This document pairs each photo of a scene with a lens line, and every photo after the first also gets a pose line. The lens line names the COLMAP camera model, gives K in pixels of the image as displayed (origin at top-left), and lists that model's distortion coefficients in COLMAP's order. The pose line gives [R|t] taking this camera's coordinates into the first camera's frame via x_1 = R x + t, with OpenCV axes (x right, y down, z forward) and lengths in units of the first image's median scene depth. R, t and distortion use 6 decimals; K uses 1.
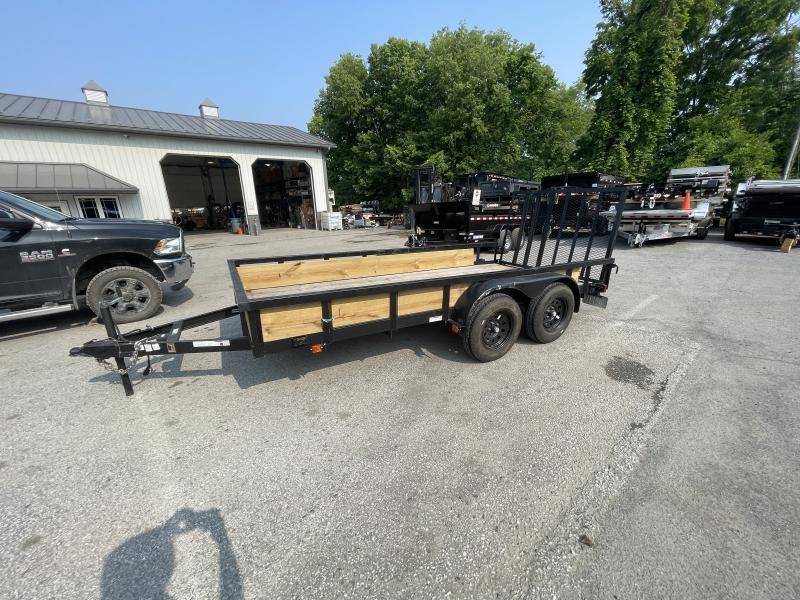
lens RADIAL K [[322.4, 0, 399.1], [0, 322.4, 299.4], [0, 0, 1]] dist [-0.005140, 0.002452]
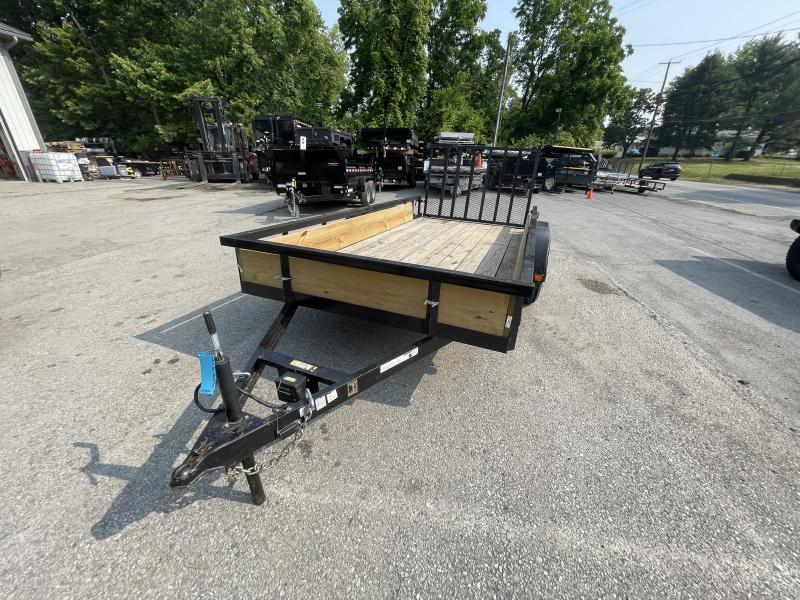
lens RADIAL K [[322.4, 0, 399.1], [0, 322.4, 299.4], [0, 0, 1]] dist [-0.005140, 0.002452]
pose [[0.773594, -0.214216, 0.596376, -0.141667], [0.130127, 0.974773, 0.181339, -0.016320], [-0.620177, -0.062678, 0.781954, 0.070593]]
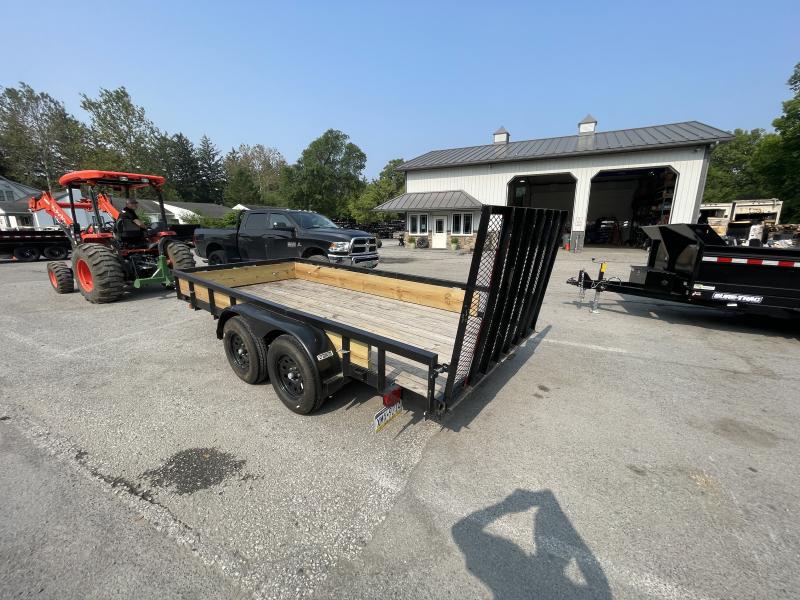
lens RADIAL K [[321.2, 0, 399.4], [0, 321.2, 301.5], [0, 0, 1]] dist [-0.003522, 0.001344]
pose [[0.390709, 0.243342, -0.887767, 0.240226], [-0.271528, 0.951980, 0.141442, -0.059250], [0.879556, 0.185791, 0.438022, 0.170975]]
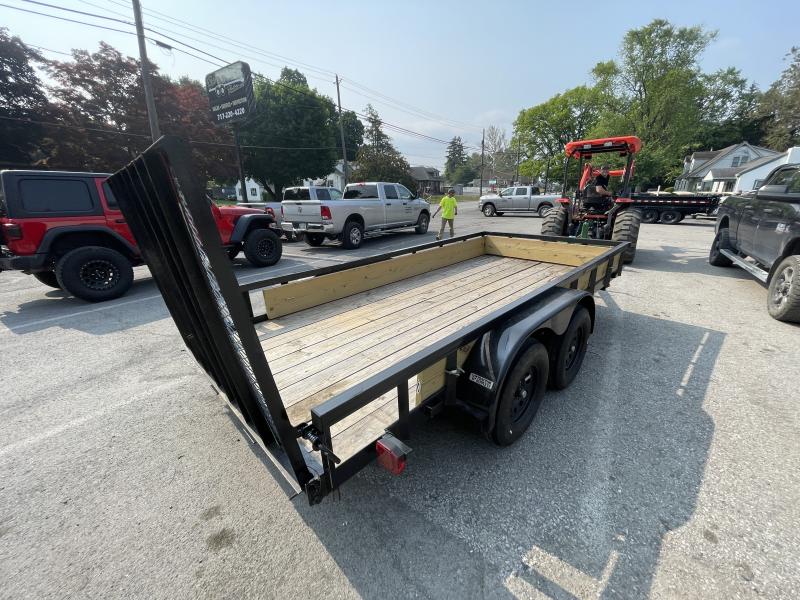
lens RADIAL K [[319.7, 0, 398.7], [0, 319.7, 301.5], [0, 0, 1]] dist [-0.003129, 0.000237]
pose [[-0.964336, 0.120669, -0.235573, 0.095531], [-0.038153, 0.817360, 0.574863, -0.112404], [0.261916, 0.563349, -0.783606, 0.367021]]
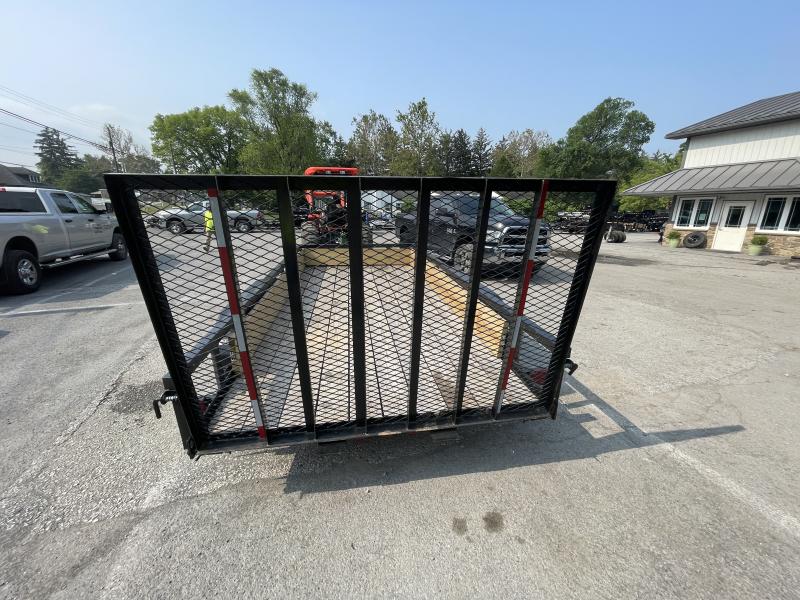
lens RADIAL K [[324.4, 0, 399.7], [0, 324.4, 297.3], [0, 0, 1]] dist [-0.015733, 0.009635]
pose [[-0.343344, 0.271414, -0.899138, 0.203388], [-0.269908, 0.888438, 0.371251, -0.095744], [0.899591, 0.370152, -0.231783, 0.297615]]
